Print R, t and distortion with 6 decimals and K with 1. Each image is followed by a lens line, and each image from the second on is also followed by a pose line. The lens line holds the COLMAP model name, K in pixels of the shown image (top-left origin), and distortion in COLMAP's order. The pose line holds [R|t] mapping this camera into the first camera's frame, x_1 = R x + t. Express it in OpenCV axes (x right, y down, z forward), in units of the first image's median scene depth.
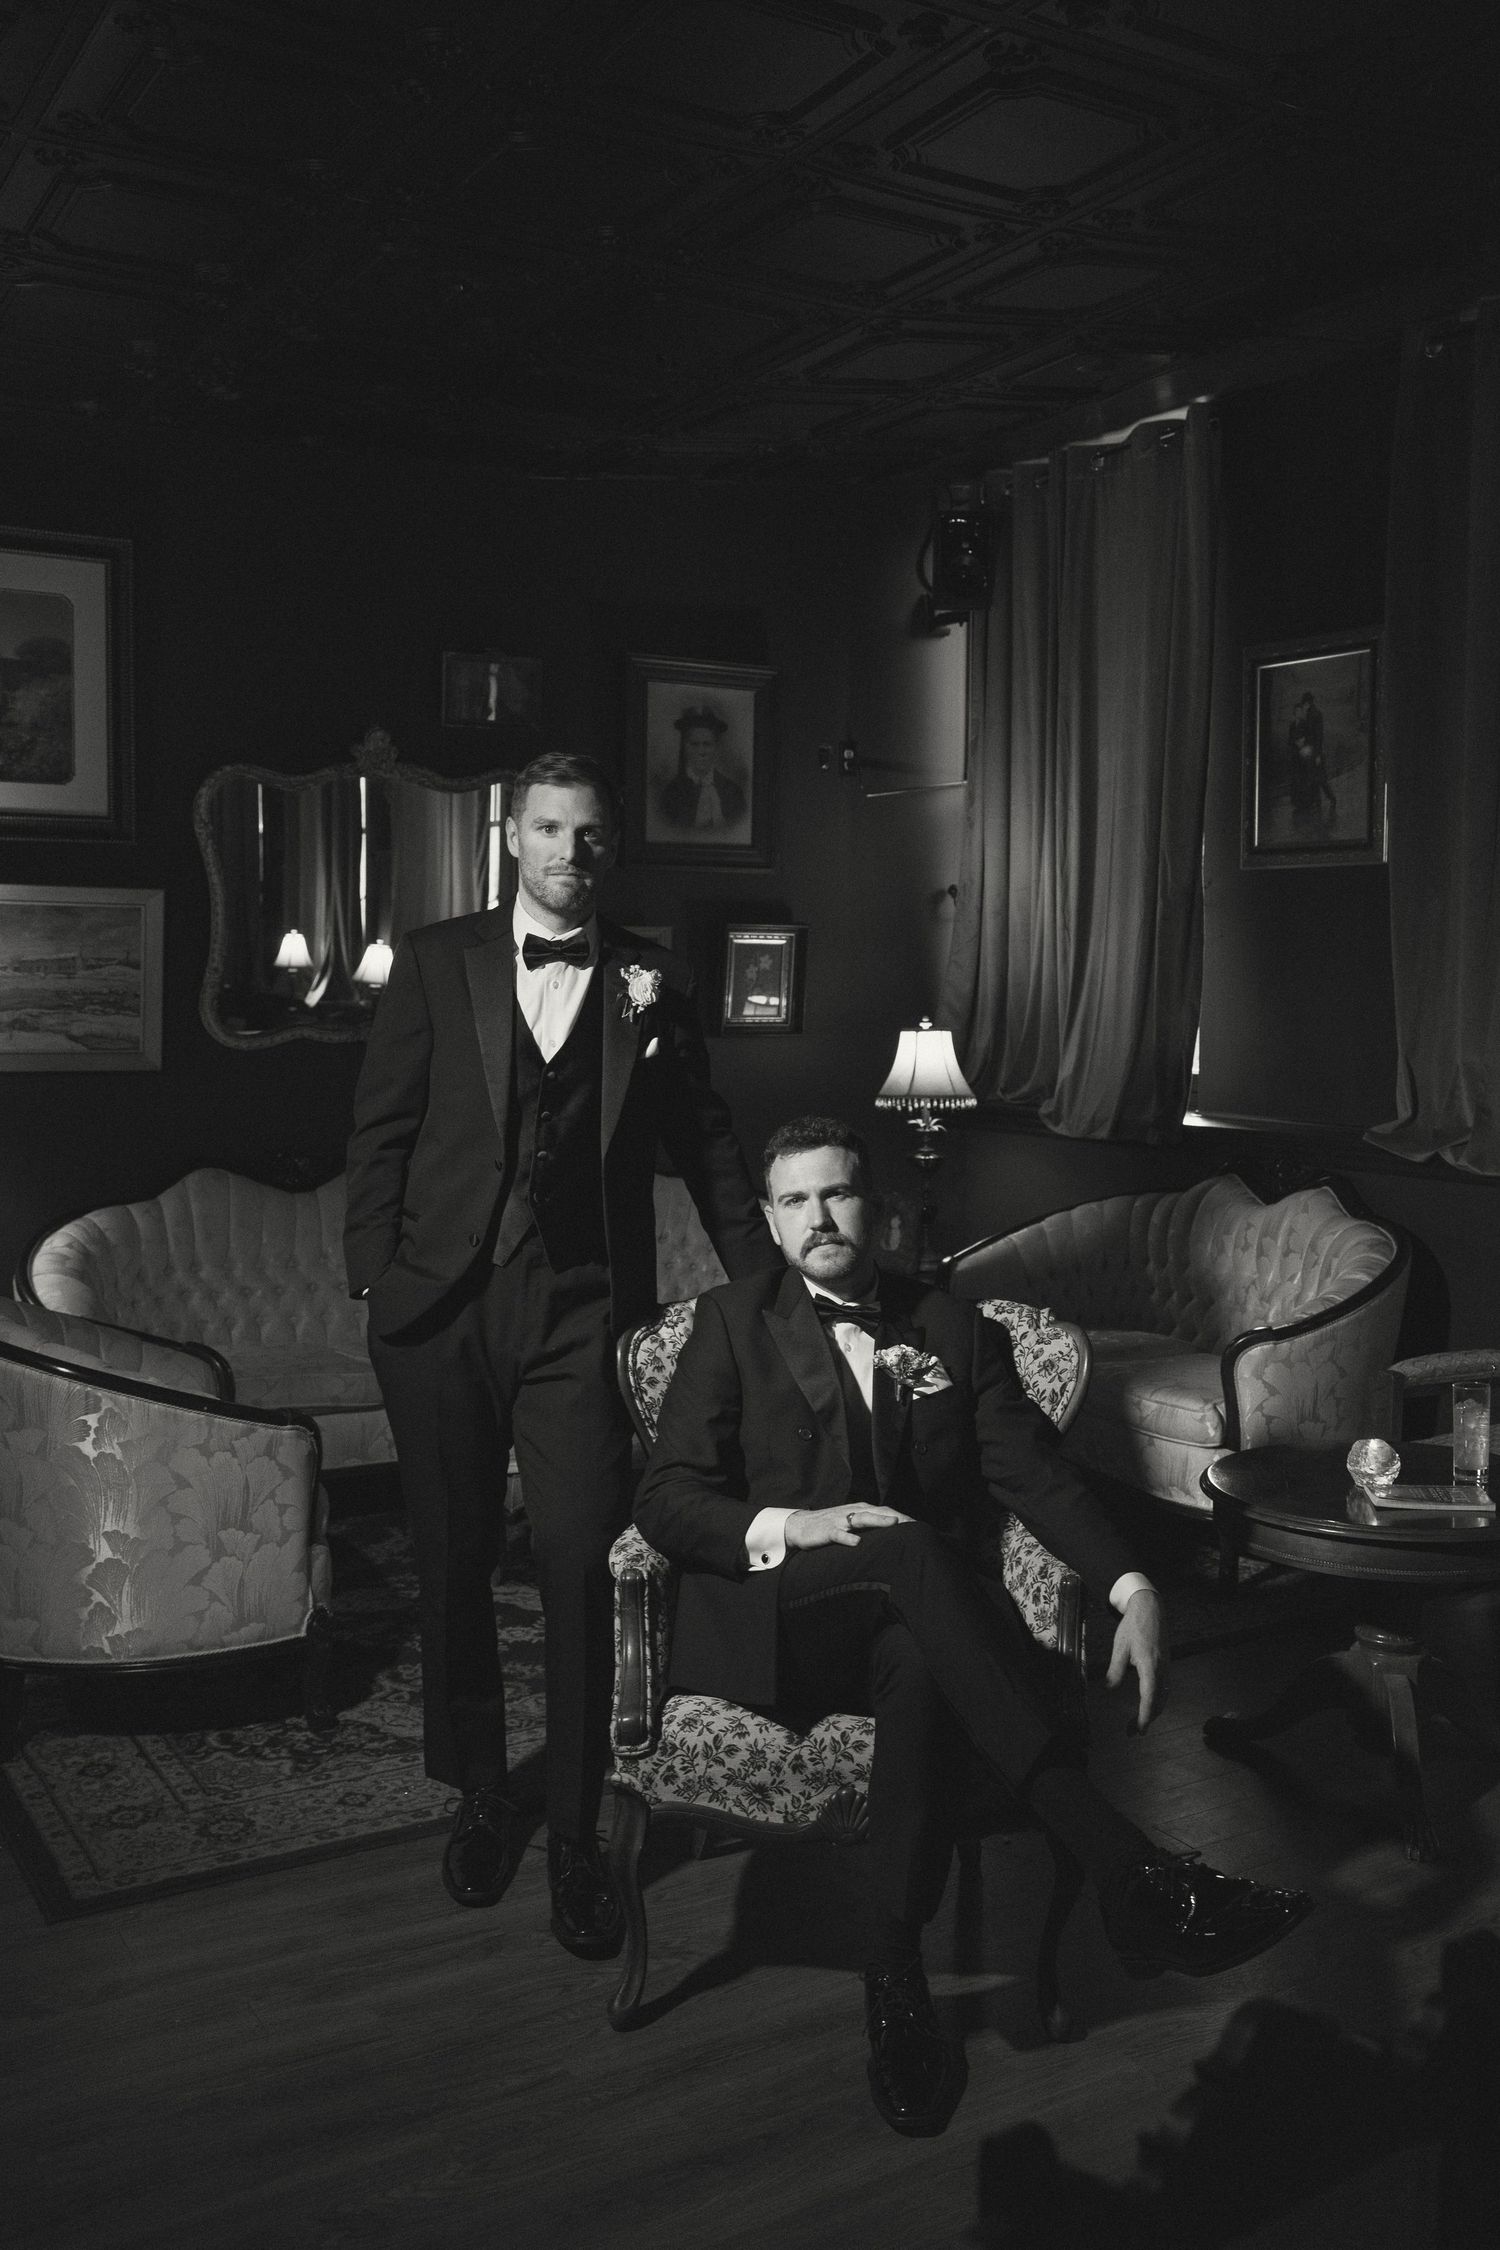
lens RADIAL K [[1807.9, 0, 754.8], [0, 1807.9, 1165.9], [0, 0, 1]] dist [-0.004054, -0.006371]
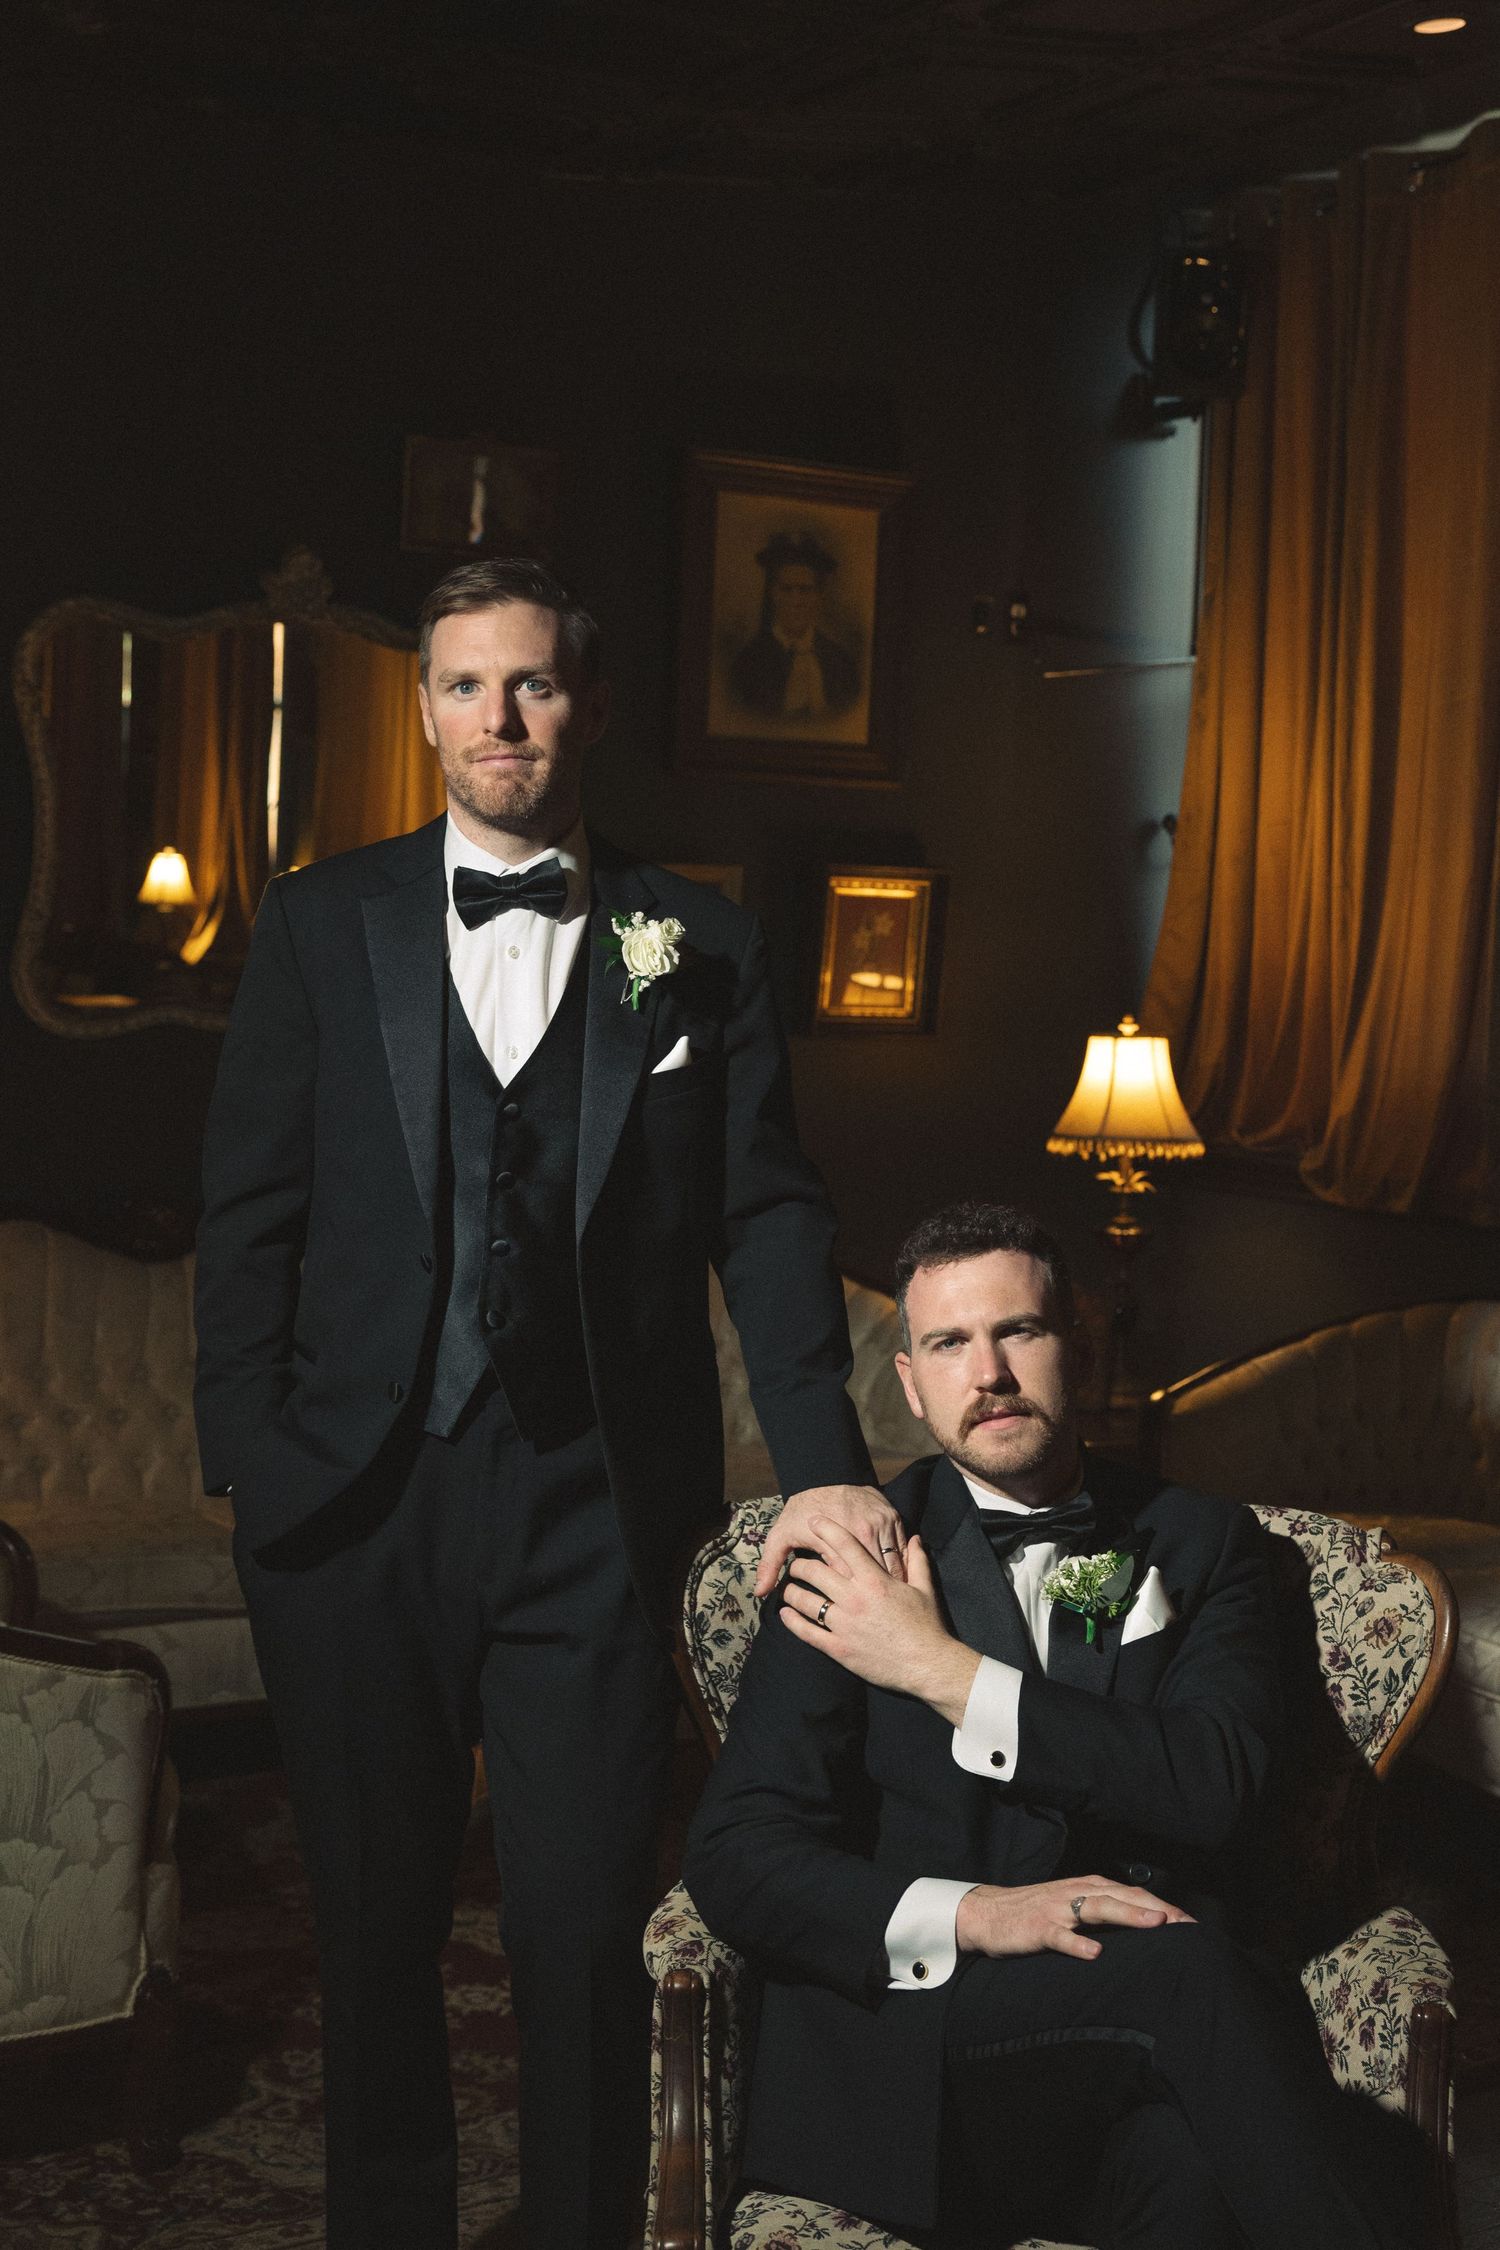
lens RADIAL K [[2524.7, 0, 796.6], [0, 2524.7, 1128.7], [0, 0, 1]] dist [-0.004540, 0.012215]
pose [[0.999537, 0.029852, -0.005923, -0.022334], [-0.029981, 0.999282, -0.023145, -0.020979], [0.005228, 0.023312, 0.999715, 0.112158]]
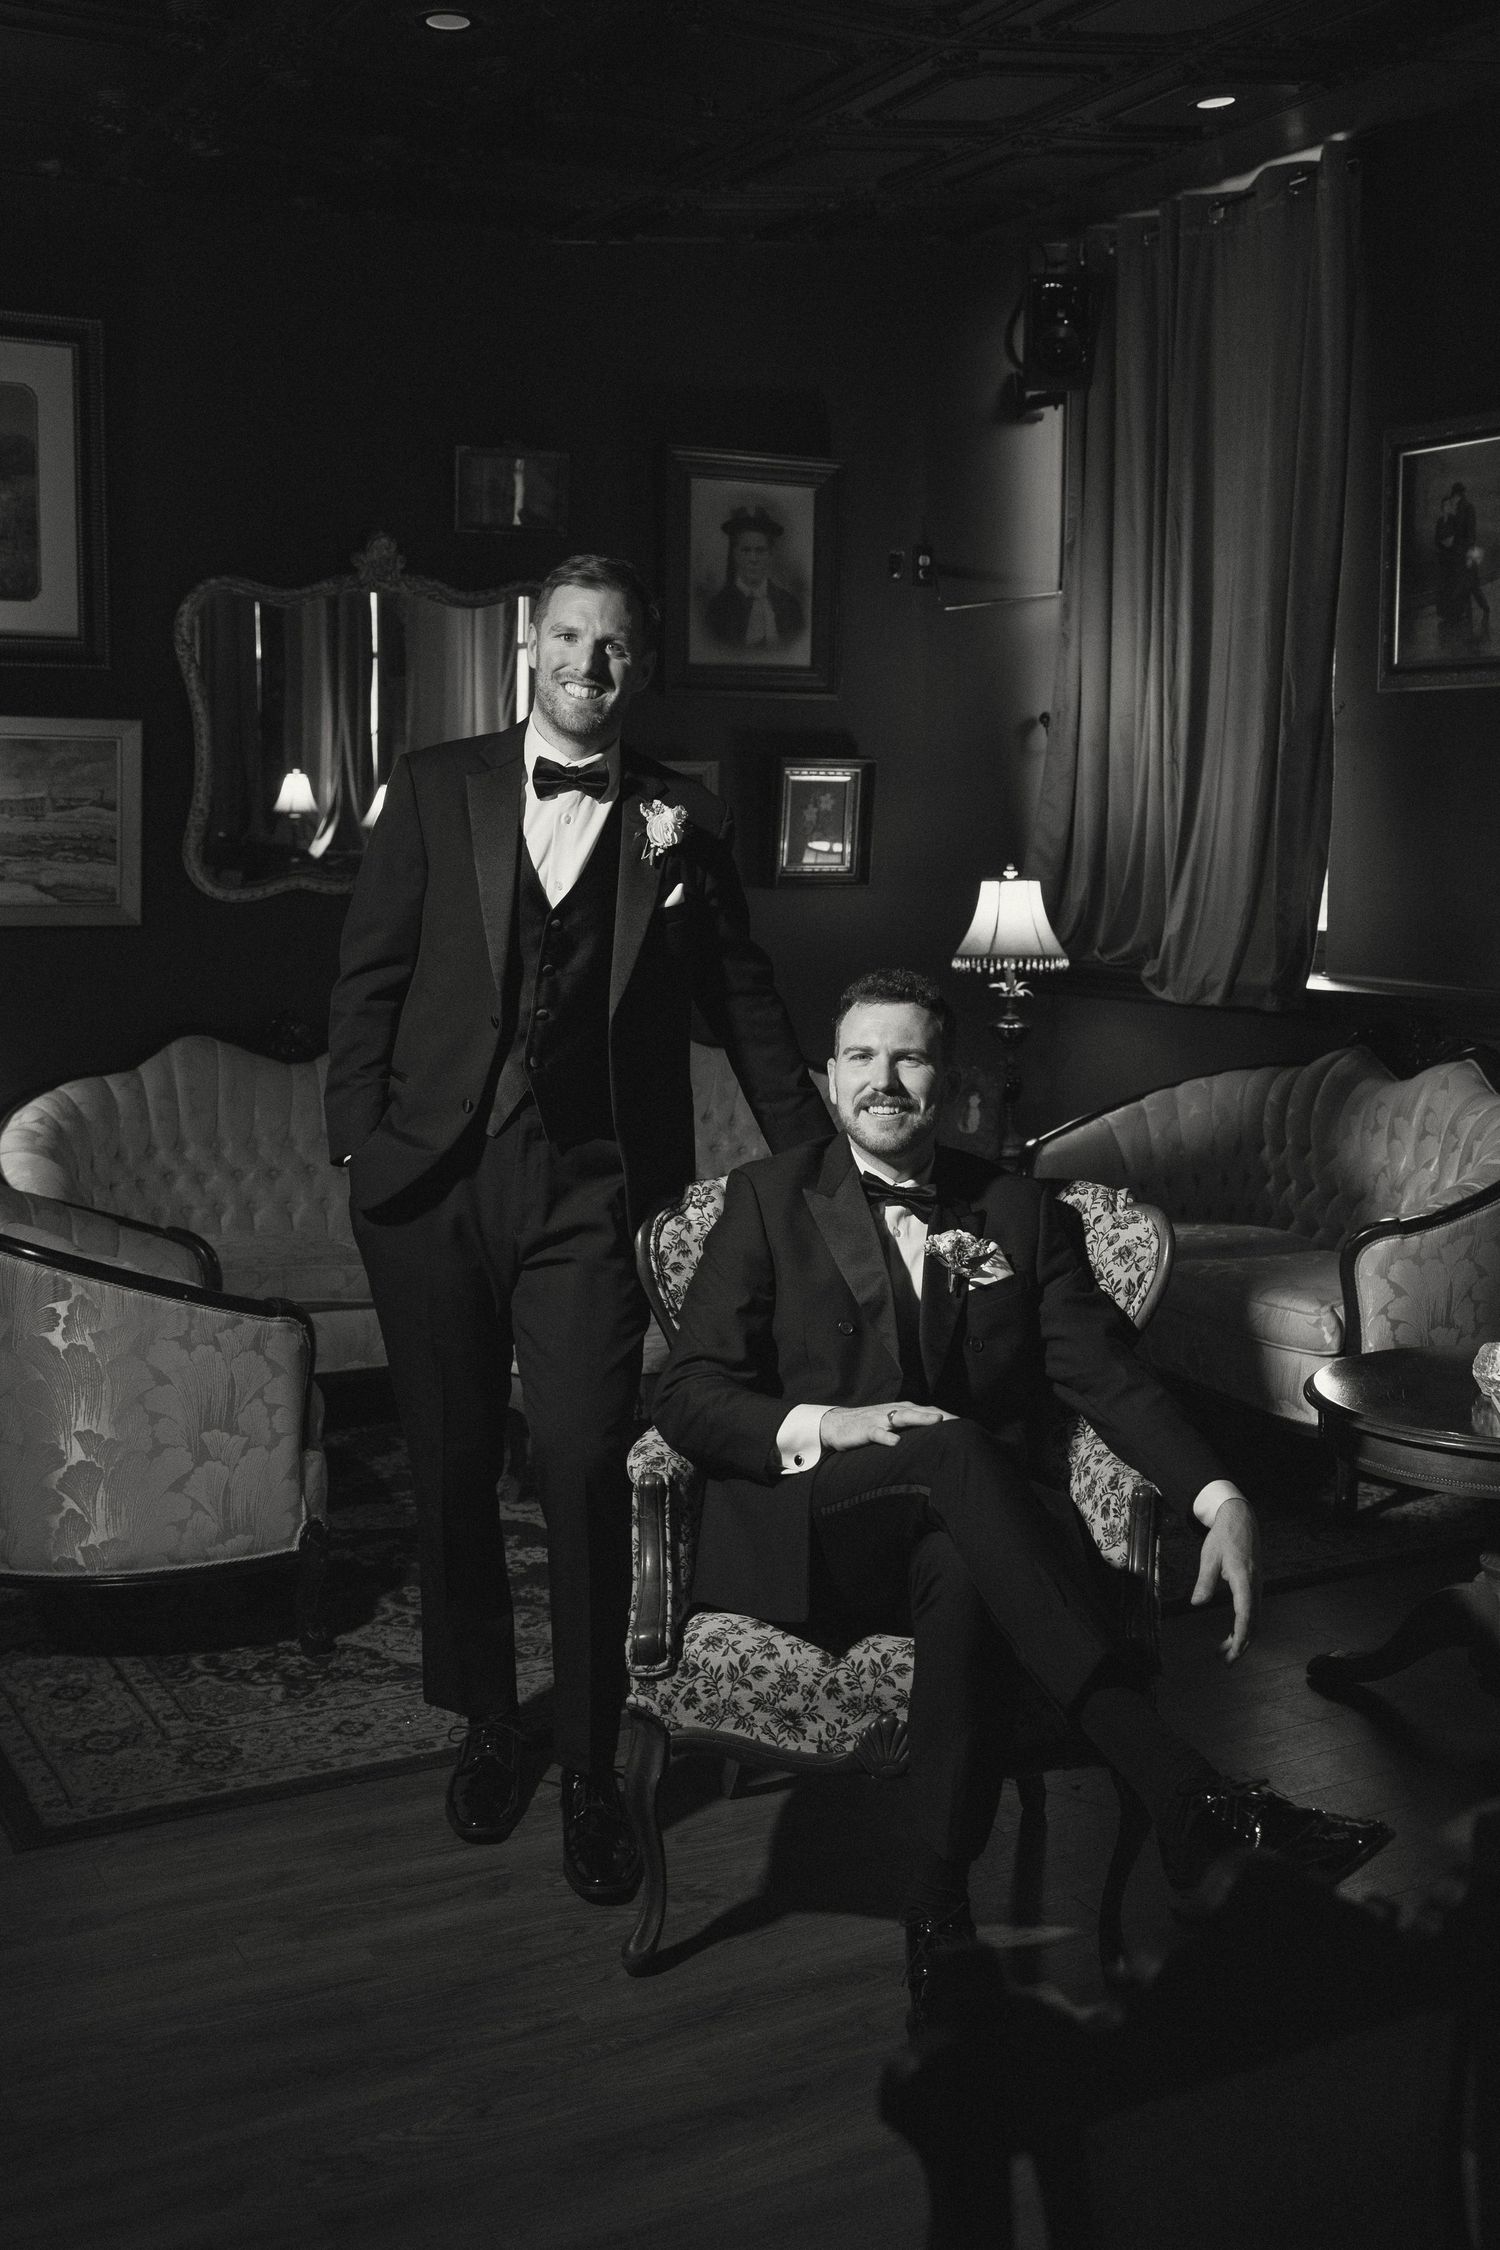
lens RADIAL K [[2102.8, 0, 750.0], [0, 2102.8, 1125.0], [0, 0, 1]] dist [-0.007043, 0.011070]
pose [[0.999059, 0.003450, -0.043238, 0.016578], [-0.001893, 0.999351, 0.035979, 0.007984], [0.043334, -0.035863, 0.998417, -0.023009]]
